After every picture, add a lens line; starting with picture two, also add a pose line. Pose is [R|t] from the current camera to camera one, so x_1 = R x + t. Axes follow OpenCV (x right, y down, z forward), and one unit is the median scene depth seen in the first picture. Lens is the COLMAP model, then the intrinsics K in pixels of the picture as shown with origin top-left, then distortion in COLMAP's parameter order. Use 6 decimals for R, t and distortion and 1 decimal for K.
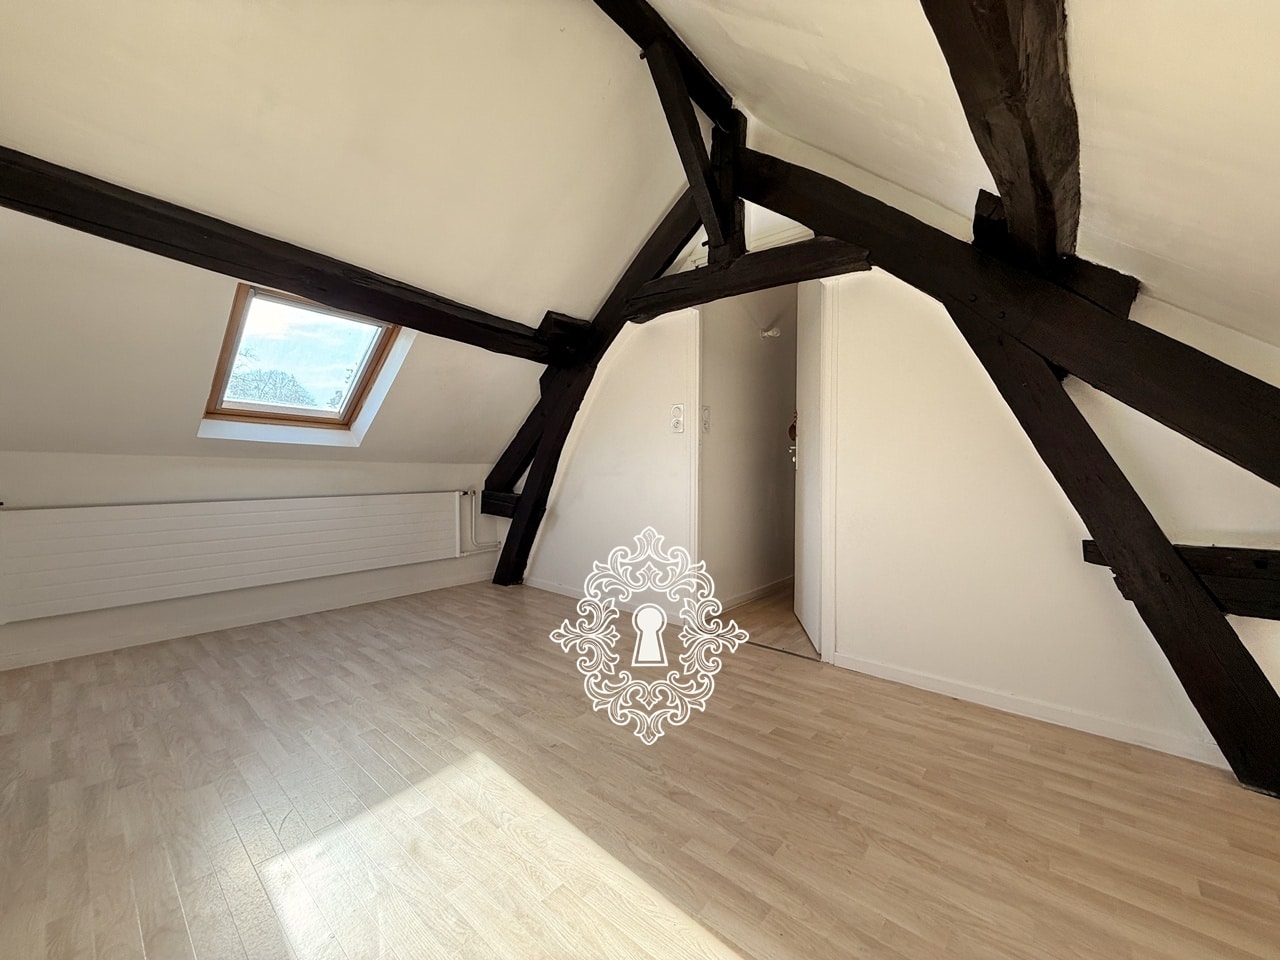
lens RADIAL K [[507.9, 0, 640.1], [0, 507.9, 475.0], [0, 0, 1]] dist [0.001826, -0.001327]
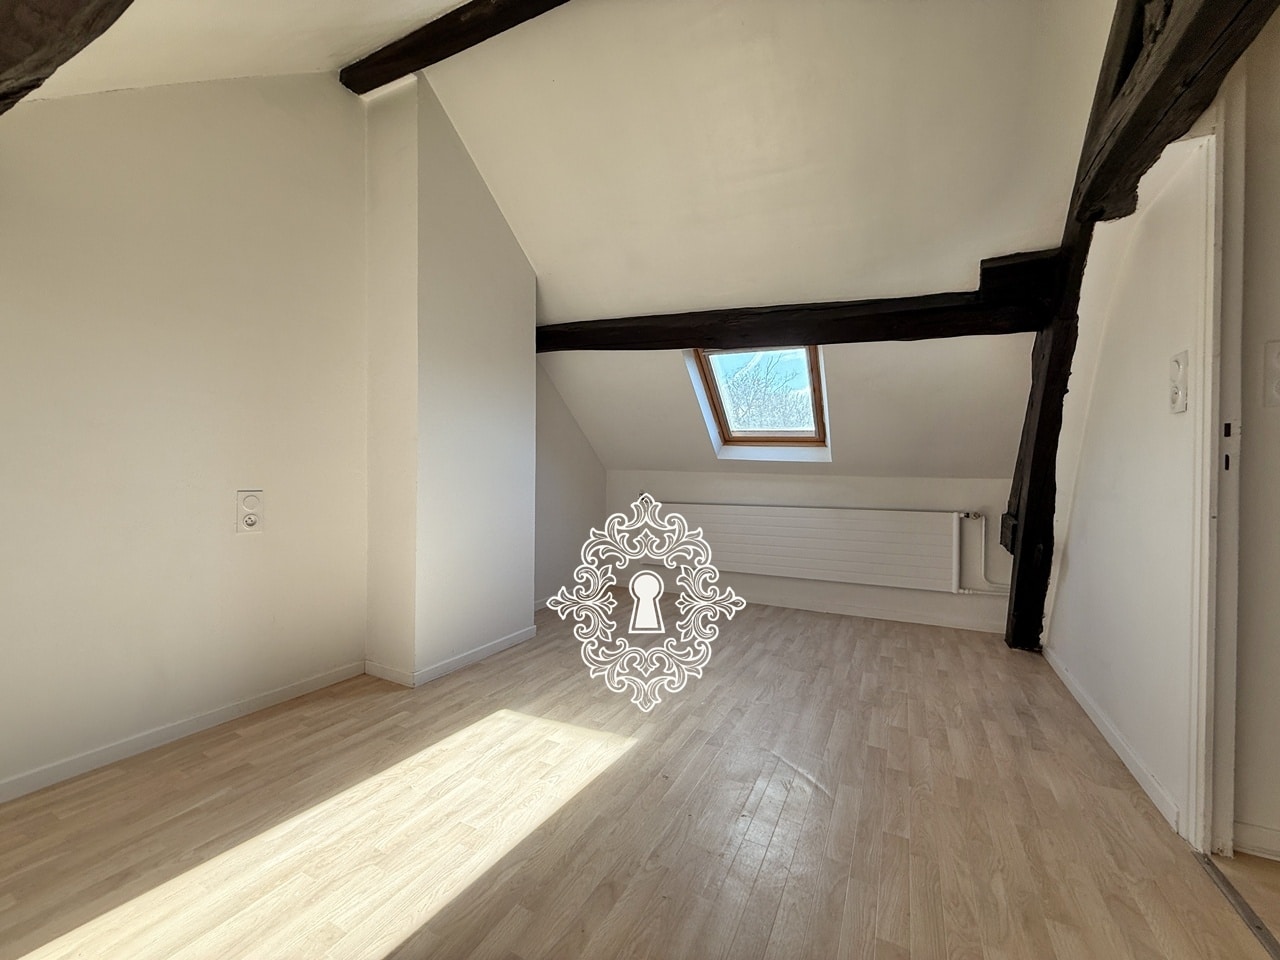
lens RADIAL K [[507.9, 0, 632.0], [0, 507.9, 473.9], [0, 0, 1]] dist [0.001826, -0.001327]
pose [[0.231323, -0.005704, -0.972860, 0.488361], [-0.024299, 0.999637, -0.011639, -0.011100], [0.972574, 0.026332, 0.231100, 0.469593]]
